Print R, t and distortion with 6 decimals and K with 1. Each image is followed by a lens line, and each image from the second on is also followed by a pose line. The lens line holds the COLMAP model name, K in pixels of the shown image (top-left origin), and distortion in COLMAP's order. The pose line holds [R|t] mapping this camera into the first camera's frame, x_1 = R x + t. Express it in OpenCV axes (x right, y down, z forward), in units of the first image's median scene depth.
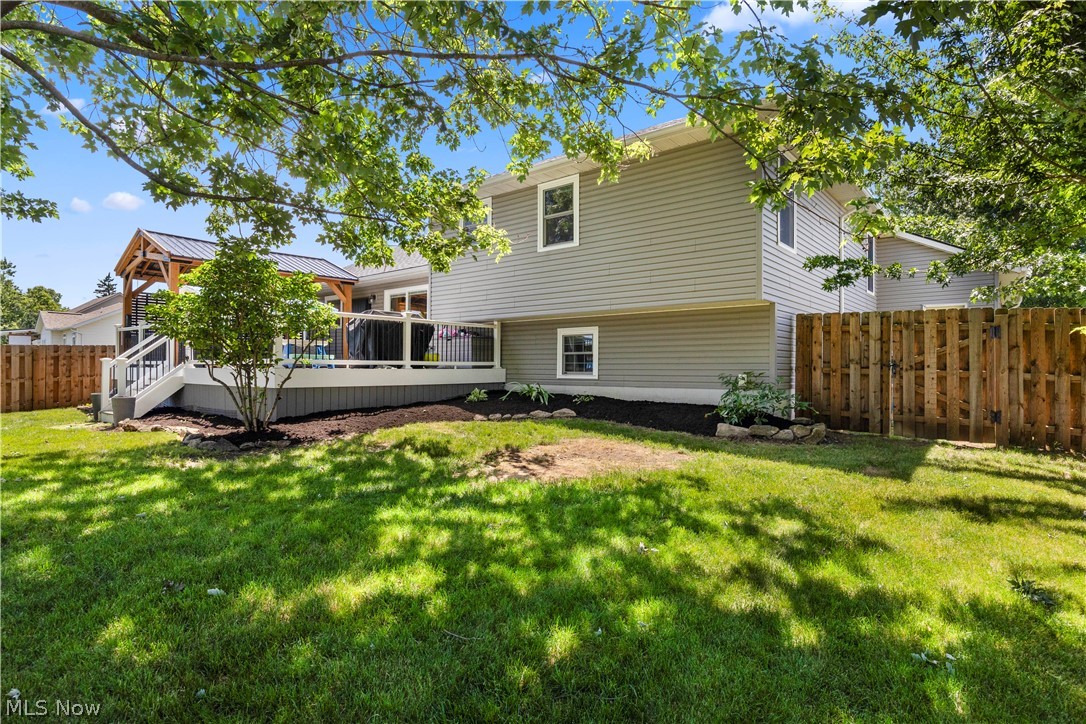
lens RADIAL K [[565.6, 0, 543.4], [0, 565.6, 369.3], [0, 0, 1]] dist [-0.005045, -0.001475]
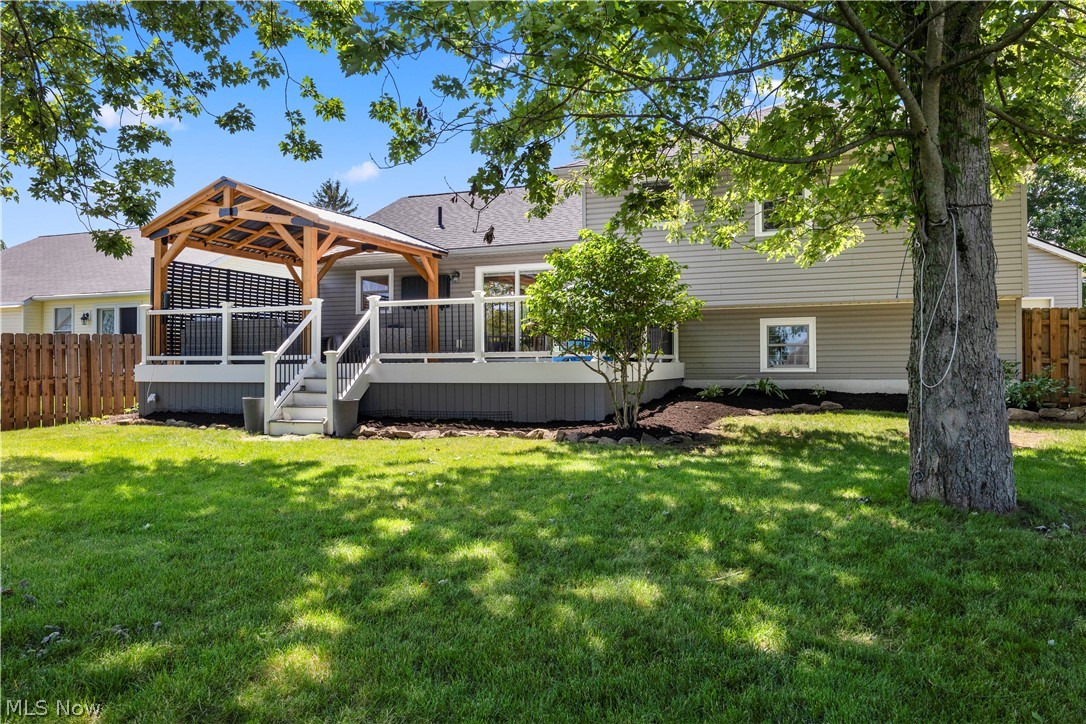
lens RADIAL K [[833.0, 0, 541.9], [0, 833.0, 359.8], [0, 0, 1]] dist [0.001831, -0.001708]
pose [[0.962204, -0.007346, 0.272229, -0.698582], [0.008994, 0.999948, -0.004809, -0.000274], [-0.272180, 0.007076, 0.962220, -0.223696]]
